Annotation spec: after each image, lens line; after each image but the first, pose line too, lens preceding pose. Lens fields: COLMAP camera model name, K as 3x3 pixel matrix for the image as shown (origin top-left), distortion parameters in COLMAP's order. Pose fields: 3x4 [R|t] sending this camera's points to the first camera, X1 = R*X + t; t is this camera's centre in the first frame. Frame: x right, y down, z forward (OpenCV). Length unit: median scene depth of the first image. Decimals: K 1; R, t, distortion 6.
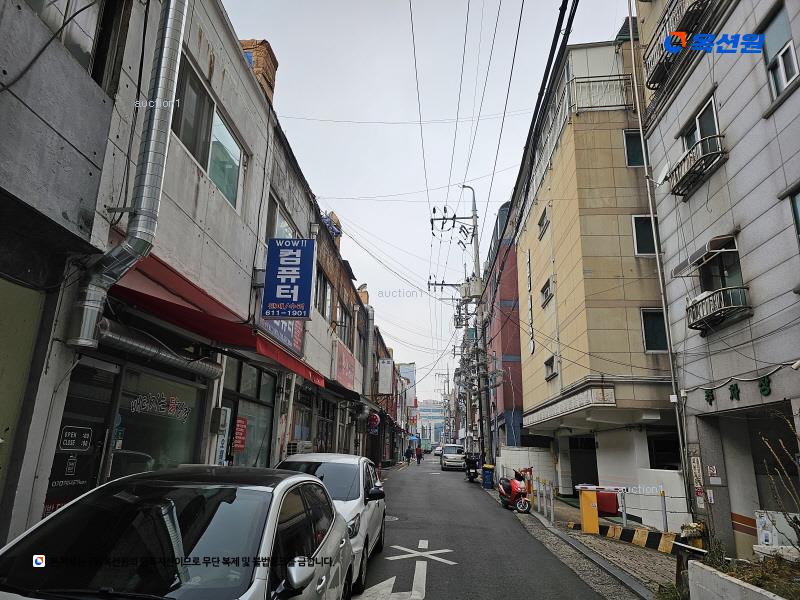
lens RADIAL K [[551.4, 0, 397.6], [0, 551.4, 278.6], [0, 0, 1]] dist [0.005351, -0.003707]
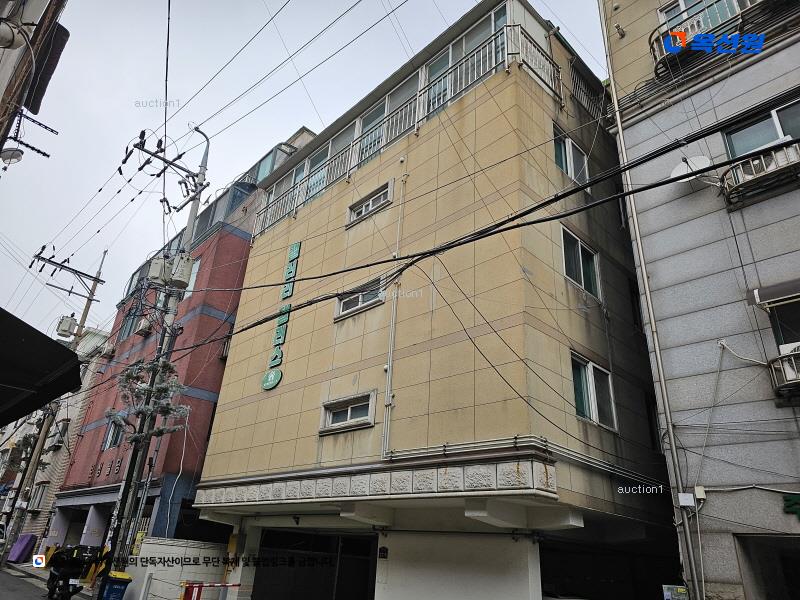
lens RADIAL K [[528.5, 0, 400.1], [0, 528.5, 303.0], [0, 0, 1]] dist [0.039540, -0.002648]
pose [[0.670343, 0.341607, 0.658745, -0.109227], [-0.274787, 0.938901, -0.207263, 0.152625], [-0.689298, -0.042078, 0.723255, 0.549871]]
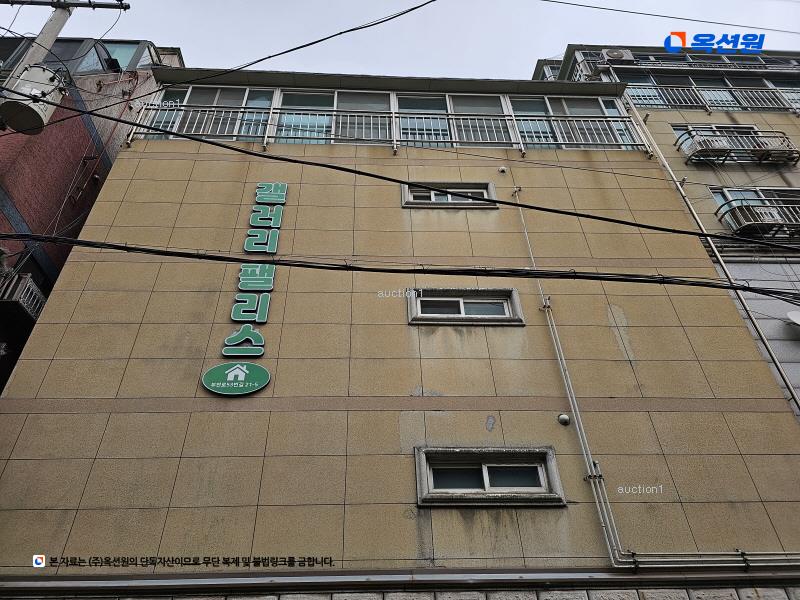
lens RADIAL K [[551.4, 0, 397.6], [0, 551.4, 278.6], [0, 0, 1]] dist [0.005351, -0.003707]
pose [[-0.109106, 0.641448, 0.759369, -0.070846], [-0.287819, 0.710819, -0.641791, 0.319749], [-0.951450, -0.288584, 0.107066, 1.066641]]
